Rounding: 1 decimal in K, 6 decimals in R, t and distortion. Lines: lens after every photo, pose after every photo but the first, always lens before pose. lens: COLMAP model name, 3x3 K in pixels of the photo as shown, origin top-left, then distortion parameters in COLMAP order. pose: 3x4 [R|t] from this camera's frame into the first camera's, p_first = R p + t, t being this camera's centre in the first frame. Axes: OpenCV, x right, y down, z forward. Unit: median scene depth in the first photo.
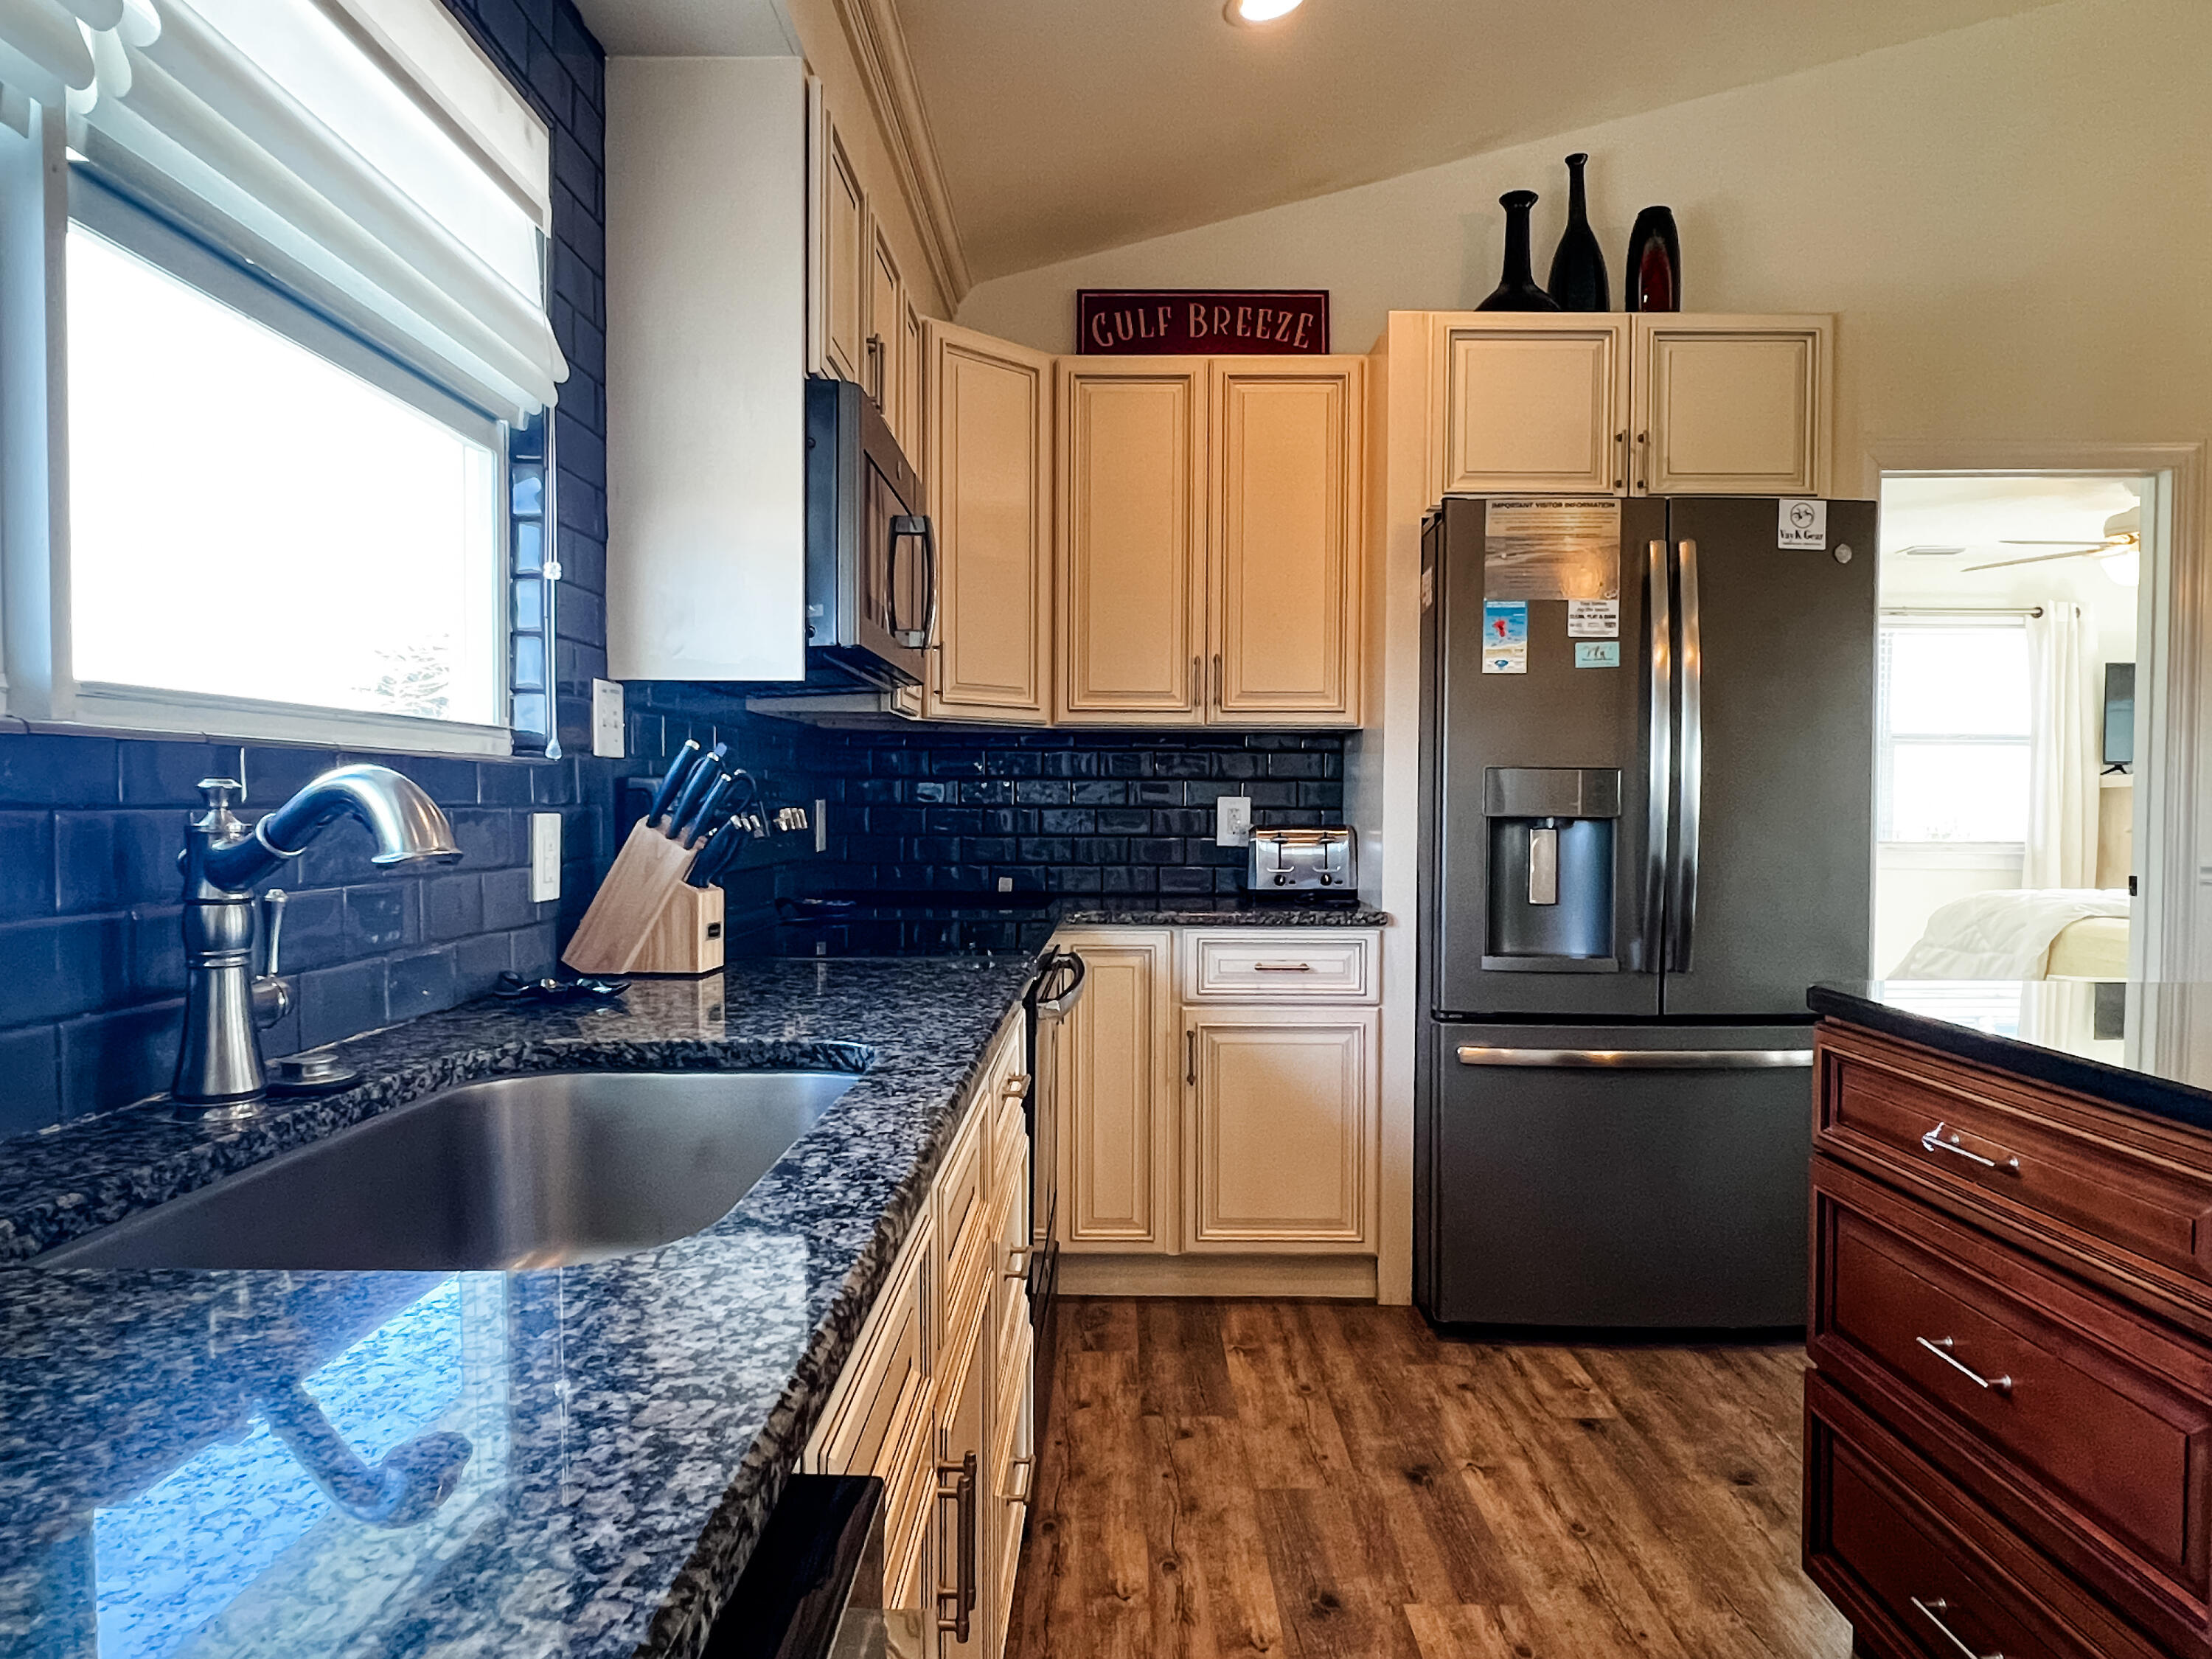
lens RADIAL K [[1412.6, 0, 1106.3], [0, 1412.6, 849.0], [0, 0, 1]] dist [0.000927, -0.004093]
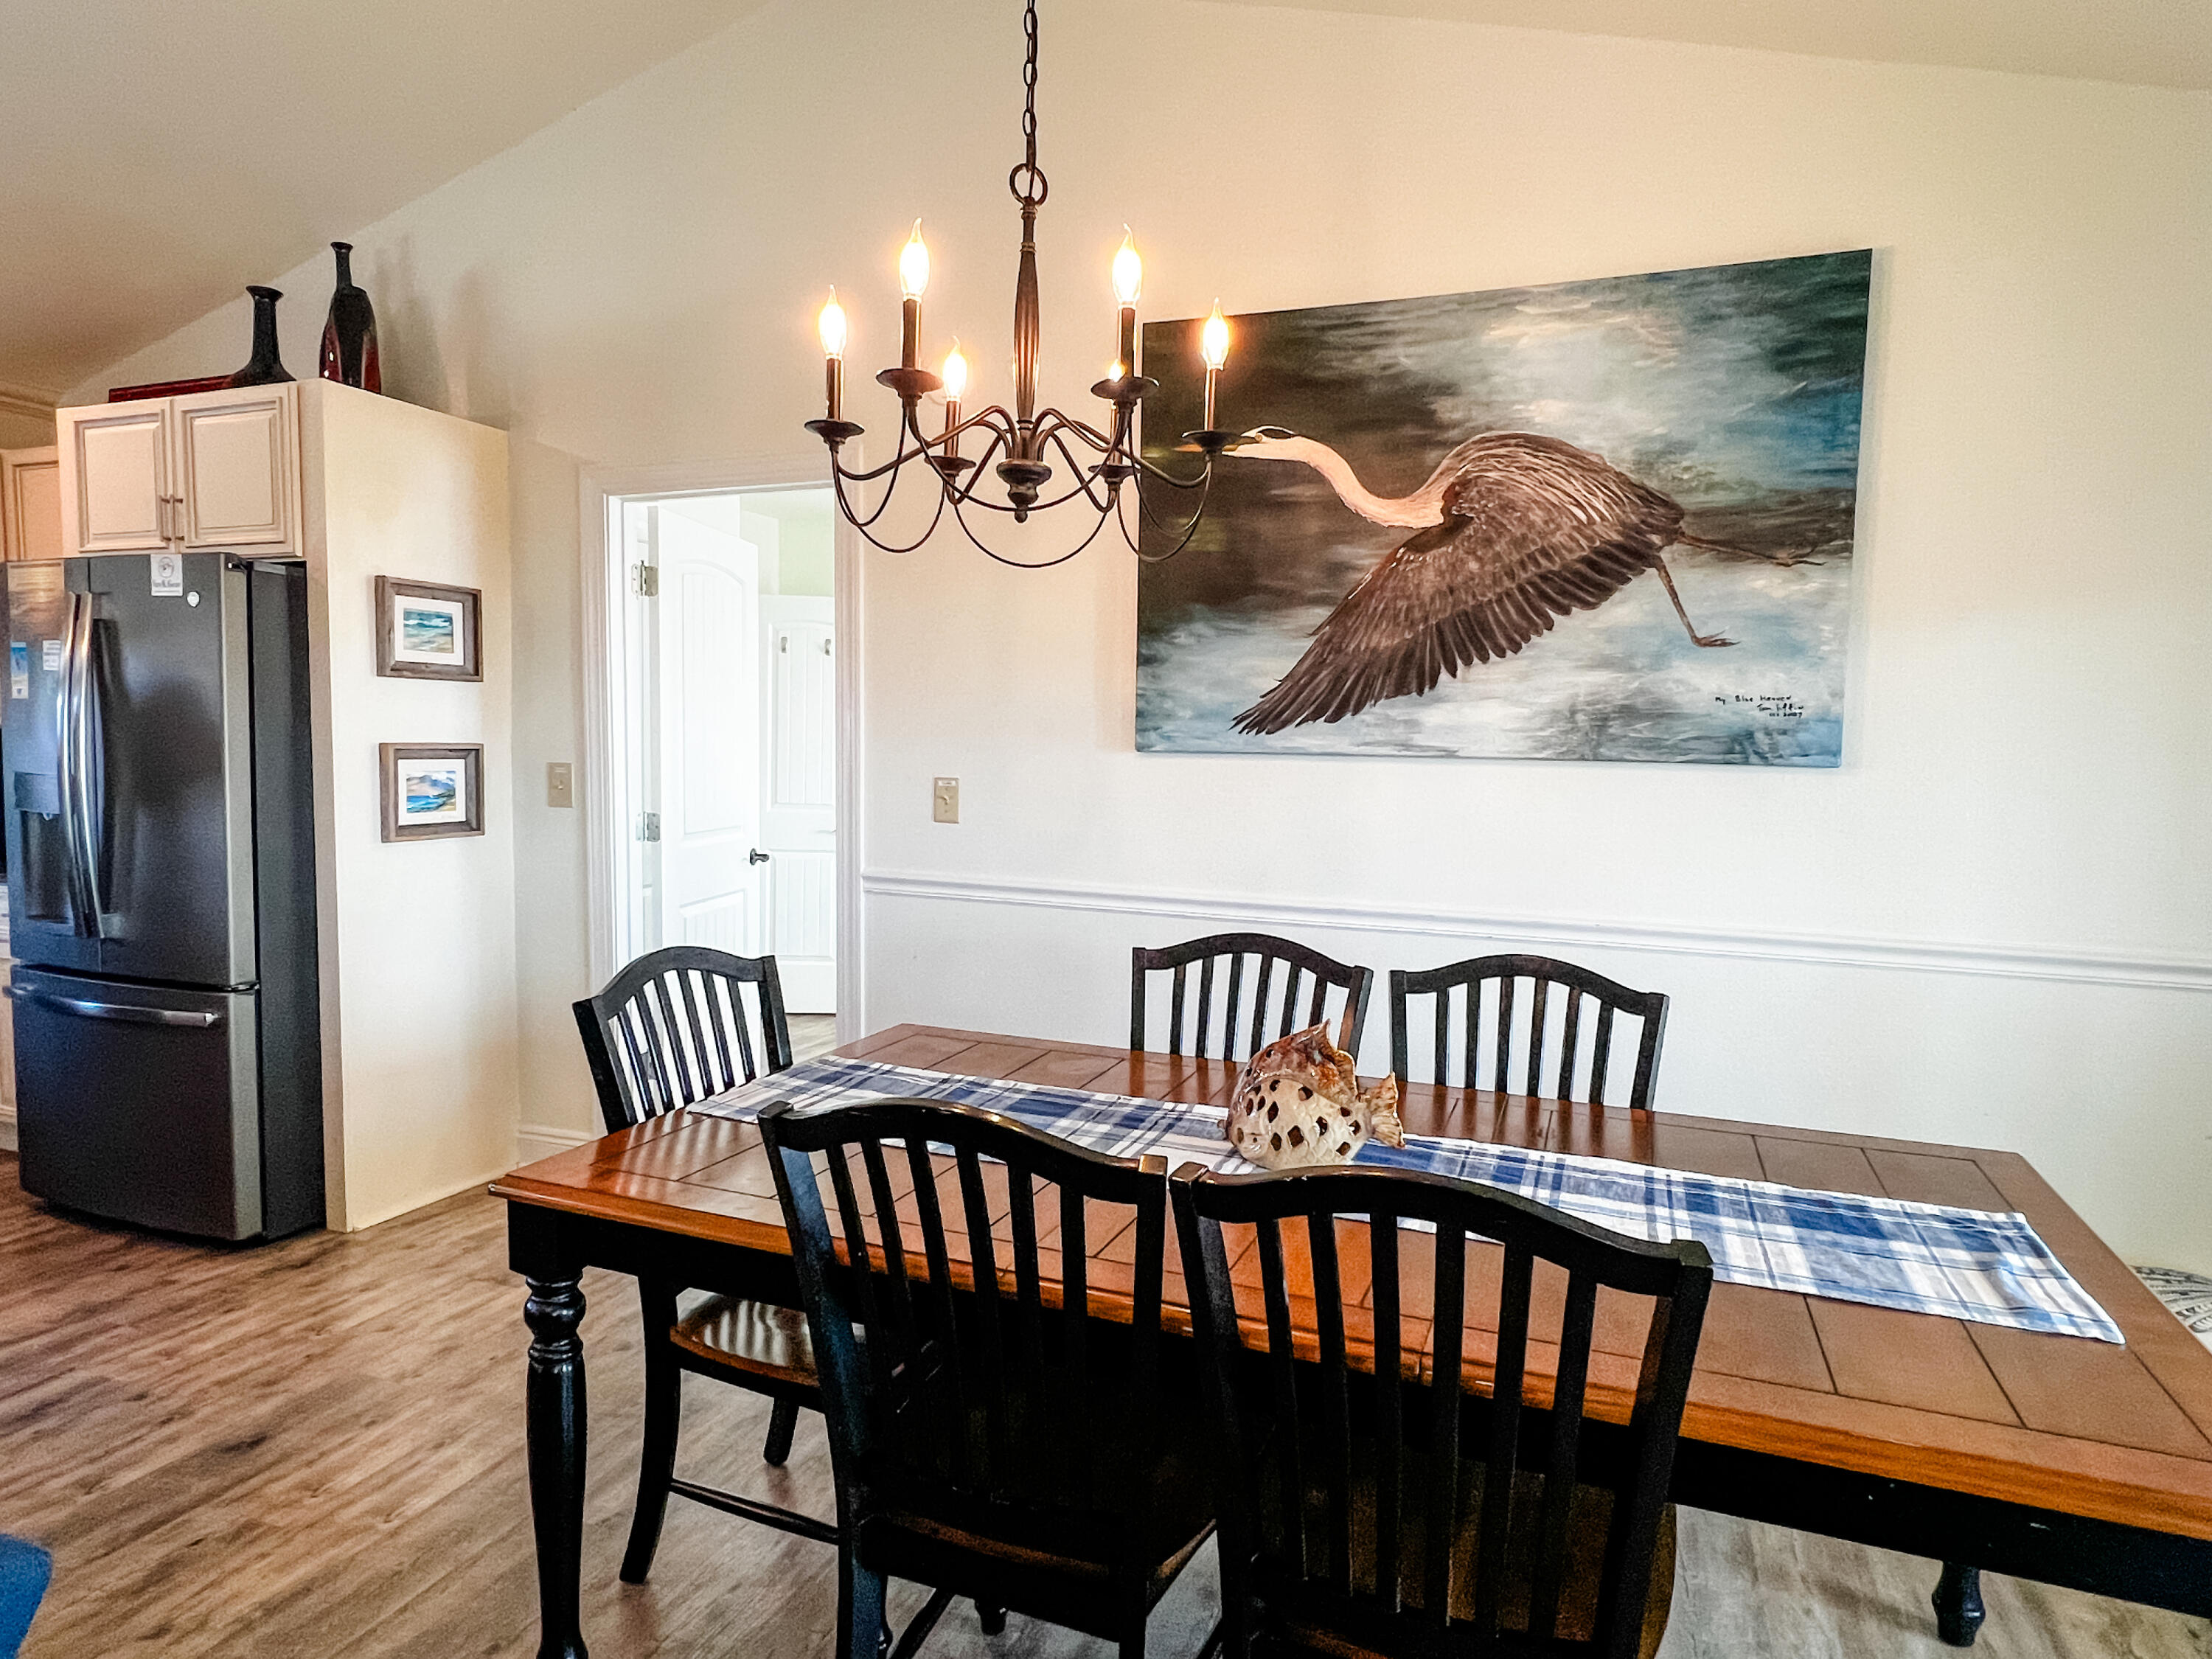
lens RADIAL K [[1343.0, 0, 1116.6], [0, 1343.0, 845.7], [0, 0, 1]] dist [-0.005574, 0.002114]
pose [[0.929674, 0.042996, -0.365866, 1.653075], [-0.028267, 0.998563, 0.045521, -0.073850], [0.367298, -0.031977, 0.929554, 0.227923]]
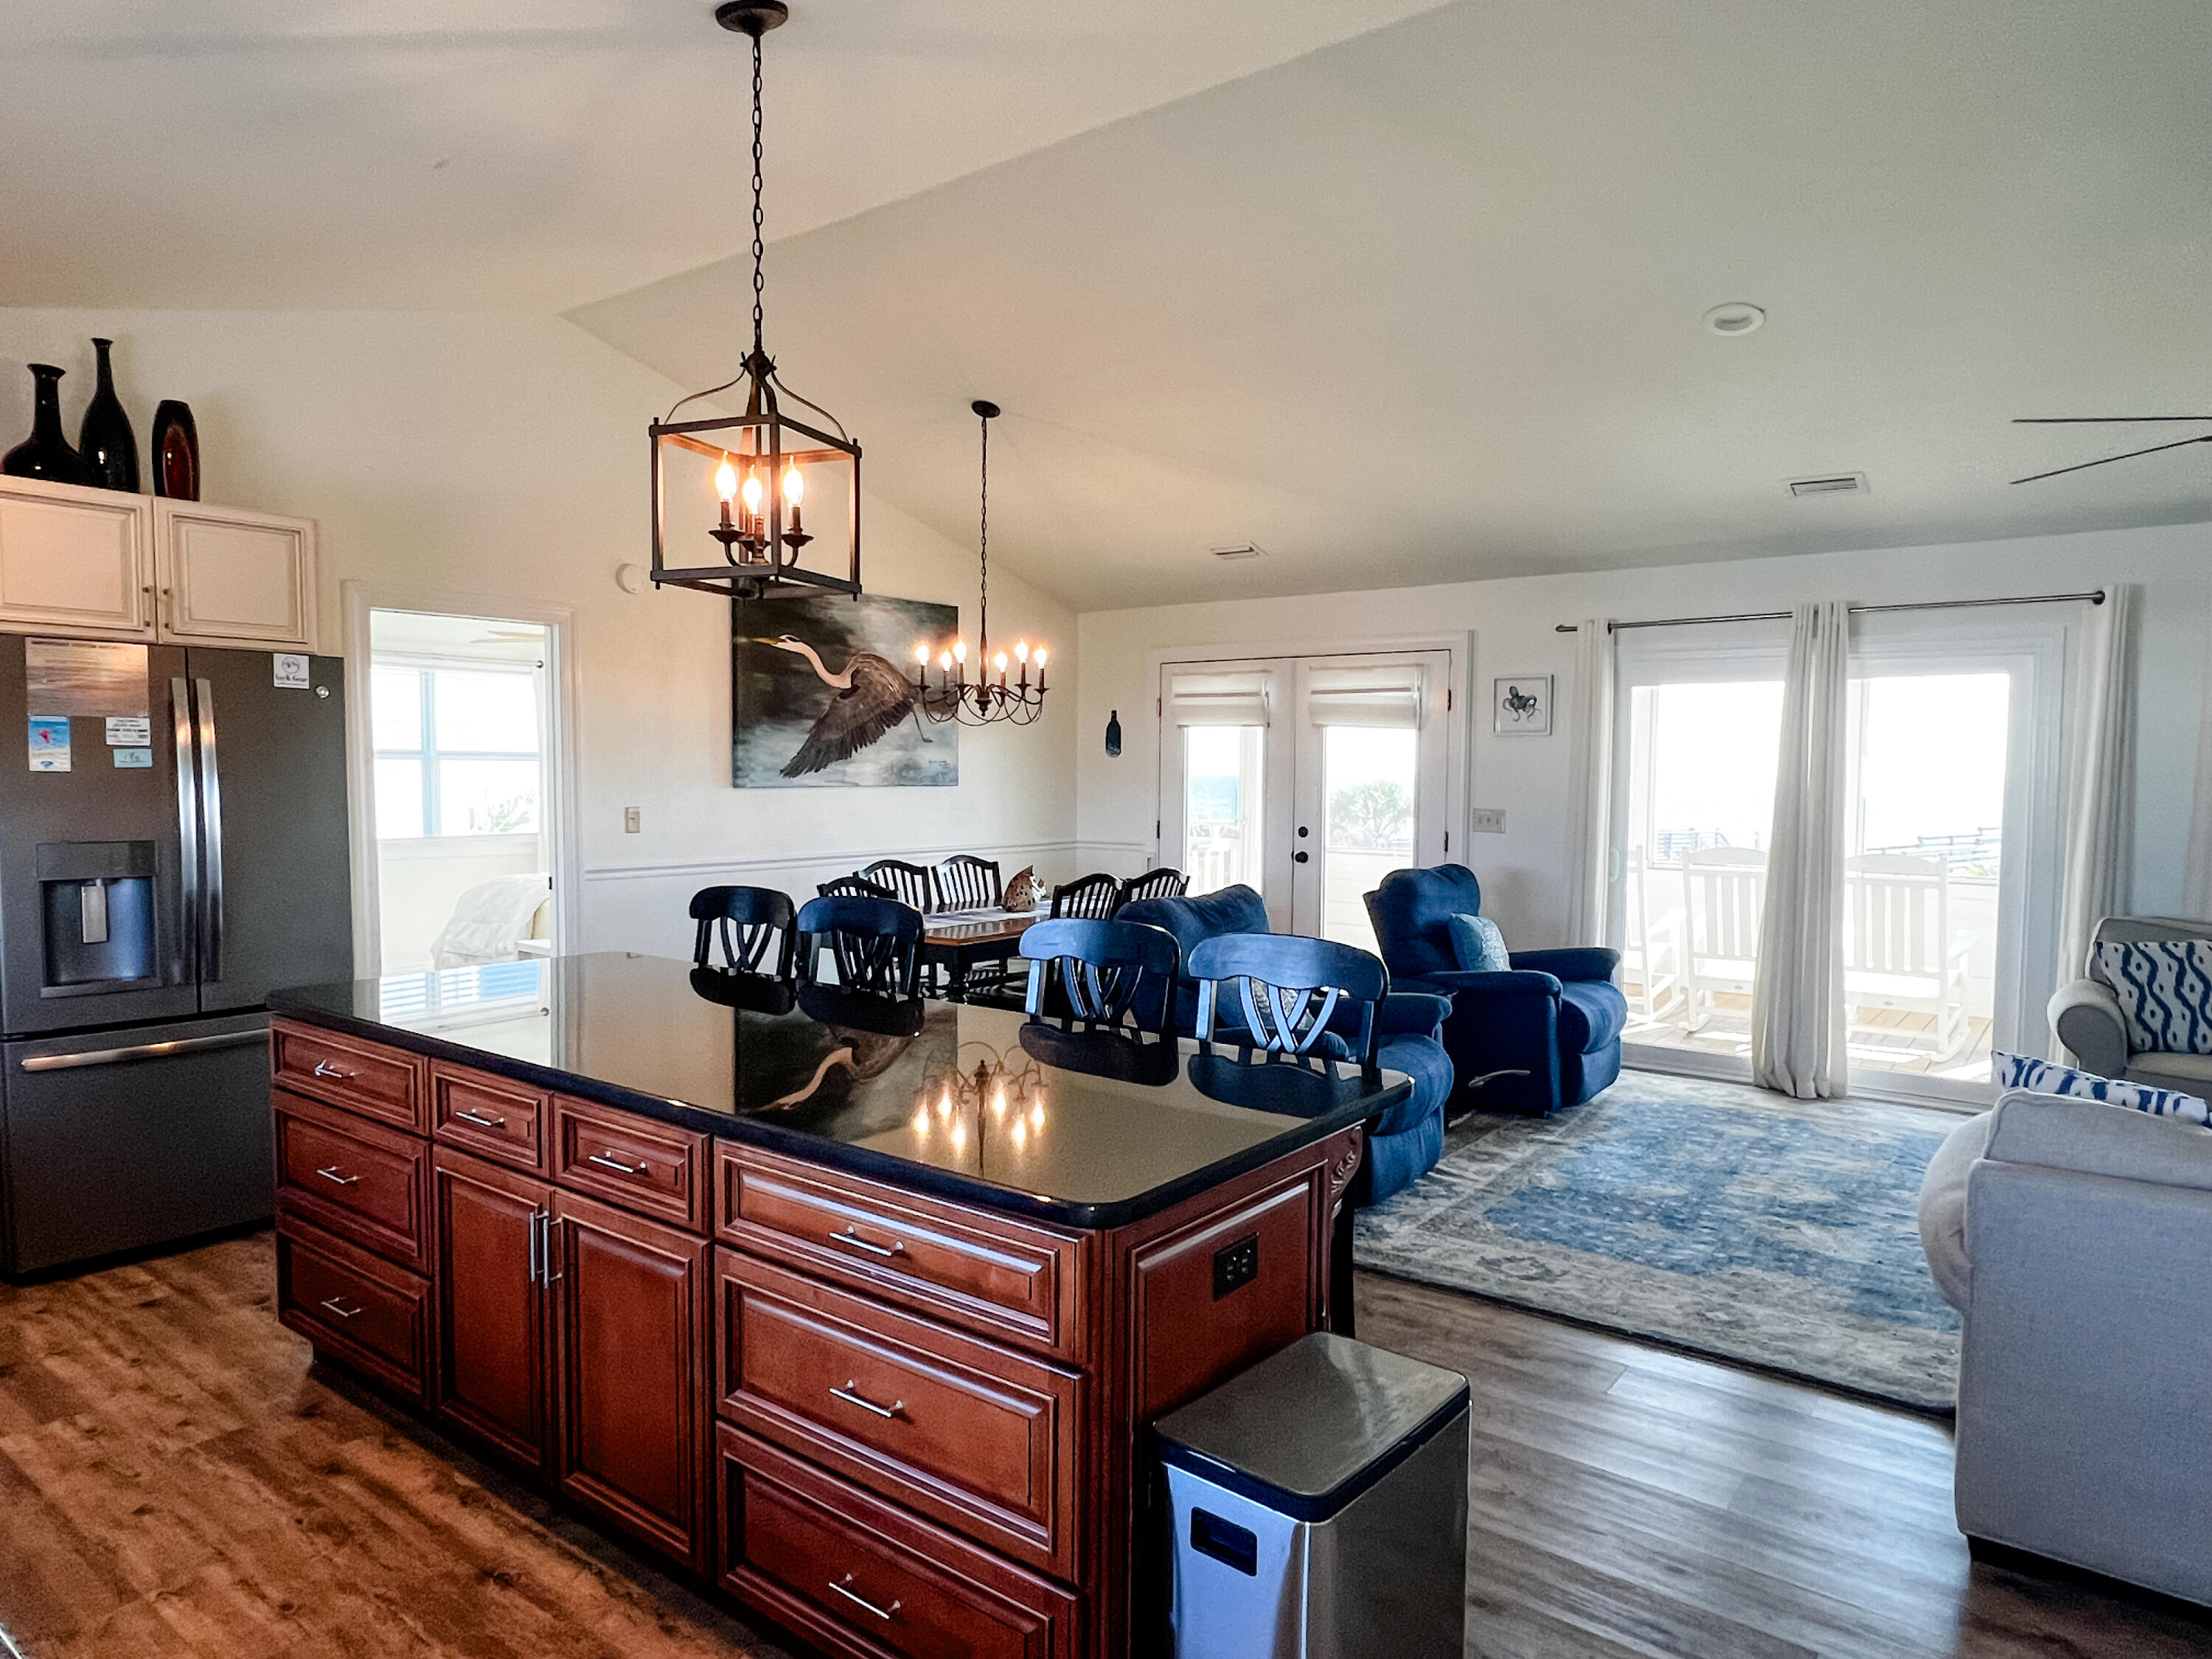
lens RADIAL K [[1343.0, 0, 1116.6], [0, 1343.0, 845.7], [0, 0, 1]] dist [-0.005574, 0.002114]
pose [[0.597615, -0.046458, 0.800436, -0.125022], [0.021707, 0.998891, 0.041770, -0.085340], [-0.801489, -0.007588, 0.597961, -0.536437]]
